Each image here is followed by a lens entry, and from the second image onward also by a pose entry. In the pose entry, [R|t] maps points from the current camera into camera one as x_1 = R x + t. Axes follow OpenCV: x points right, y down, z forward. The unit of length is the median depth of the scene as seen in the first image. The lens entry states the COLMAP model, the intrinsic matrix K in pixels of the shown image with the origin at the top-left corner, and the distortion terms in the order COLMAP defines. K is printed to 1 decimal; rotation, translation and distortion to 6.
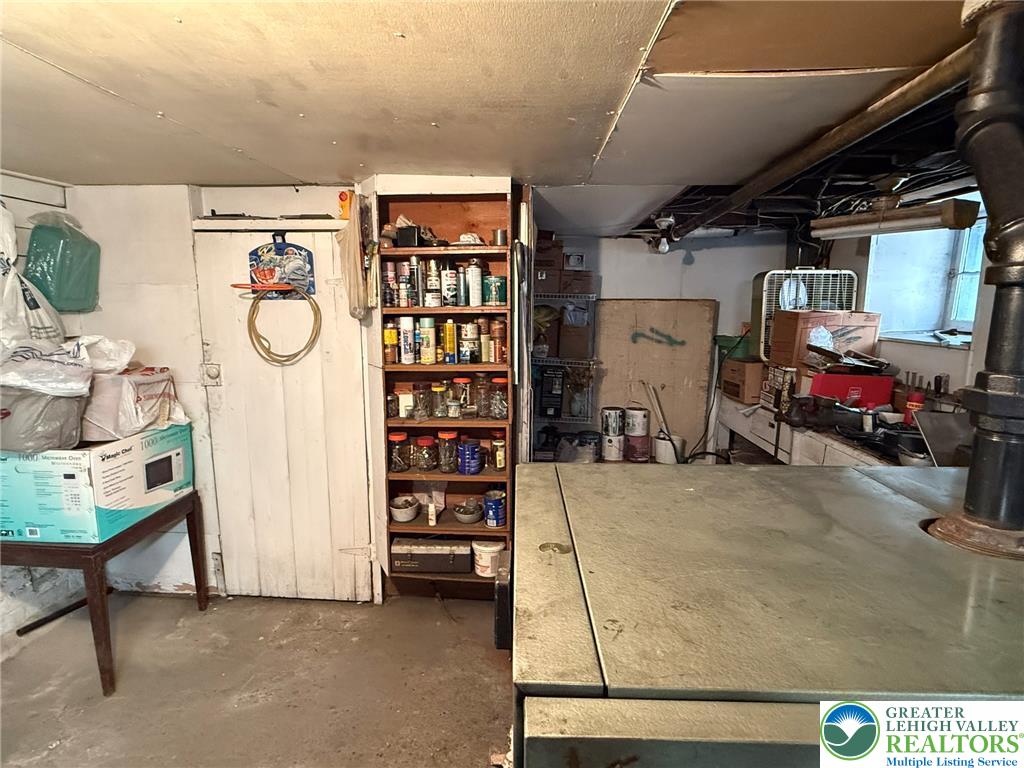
lens RADIAL K [[546.0, 0, 510.3], [0, 546.0, 386.4], [0, 0, 1]] dist [-0.000971, -0.000353]
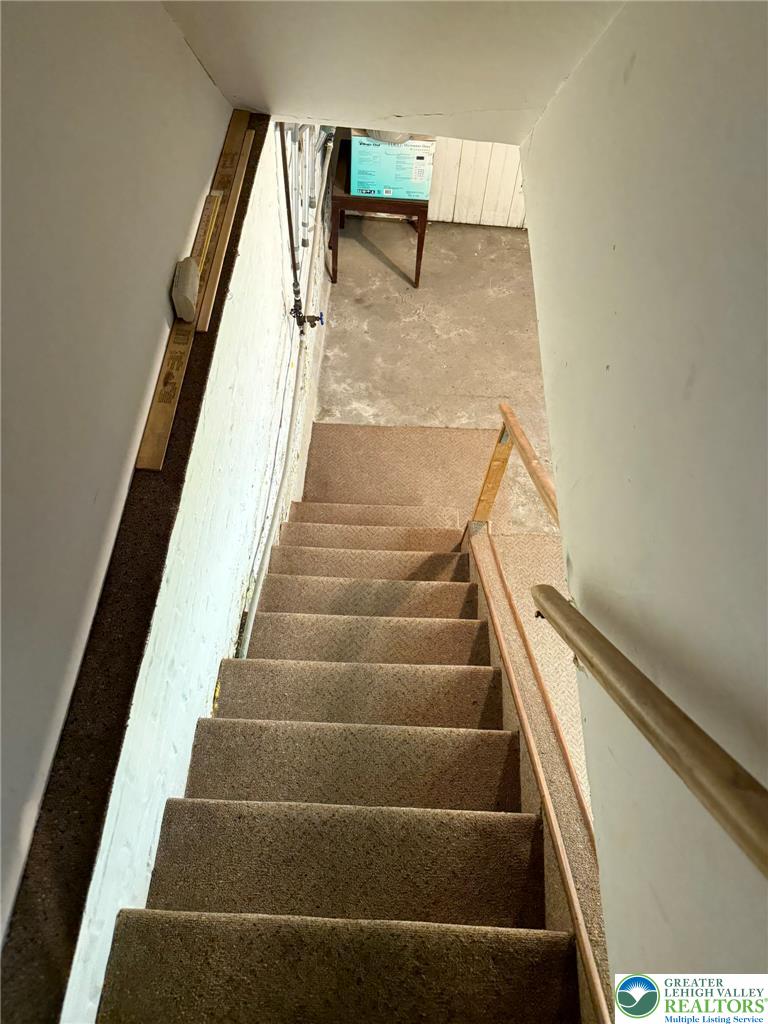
lens RADIAL K [[718.2, 0, 383.7], [0, 718.2, 511.8], [0, 0, 1]] dist [-0.001503, -0.000193]
pose [[0.999578, 0.027210, 0.010213, -0.799233], [-0.025991, 0.679620, 0.733104, -0.569069], [0.013007, -0.733059, 0.680040, -0.993493]]
